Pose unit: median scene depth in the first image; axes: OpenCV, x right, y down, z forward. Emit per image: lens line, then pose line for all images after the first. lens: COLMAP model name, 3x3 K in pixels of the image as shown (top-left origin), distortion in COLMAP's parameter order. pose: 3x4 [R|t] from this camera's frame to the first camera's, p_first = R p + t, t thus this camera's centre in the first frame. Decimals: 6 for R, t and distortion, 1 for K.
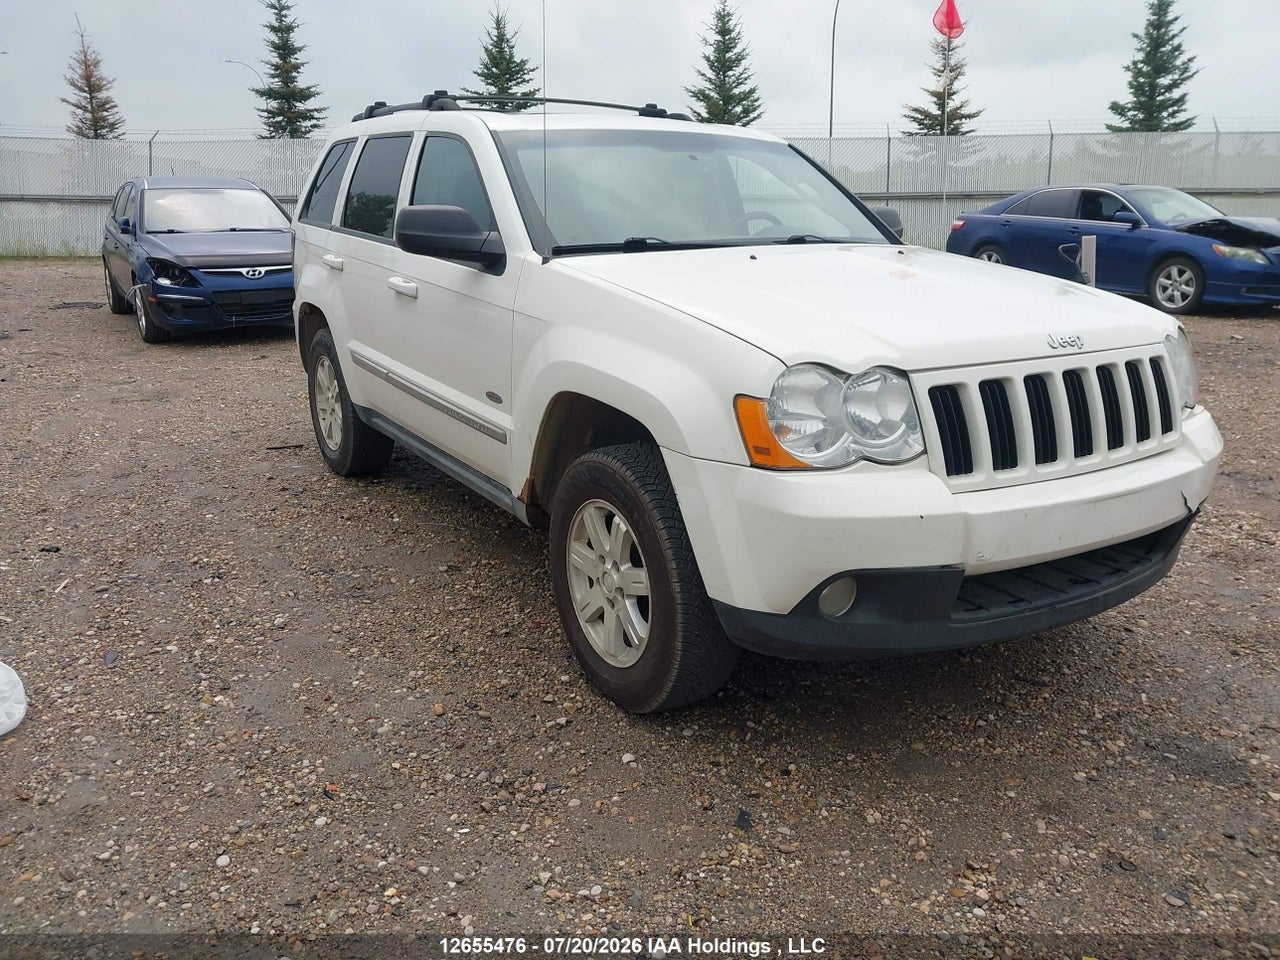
lens RADIAL K [[1084.0, 0, 640.0], [0, 1084.0, 480.0], [0, 0, 1]] dist [-0.041426, -0.001508]
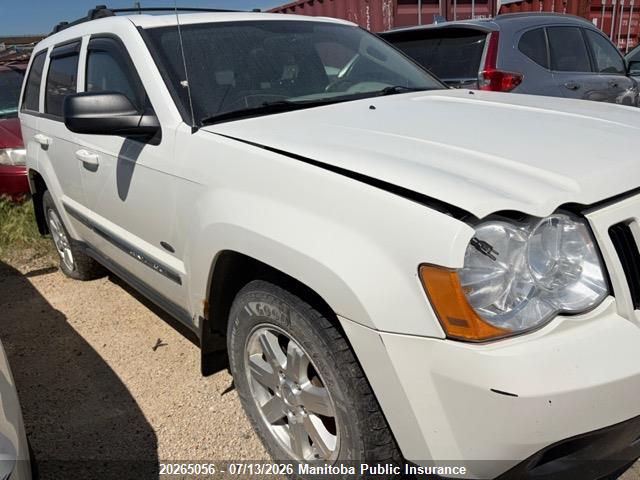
lens RADIAL K [[542.0, 0, 320.0], [0, 542.0, 240.0], [0, 0, 1]] dist [-0.041426, -0.001508]
pose [[0.985606, -0.132697, 0.104751, -0.030228], [0.127416, 0.990289, 0.055621, -0.096663], [-0.111115, -0.041474, 0.992942, 0.391106]]
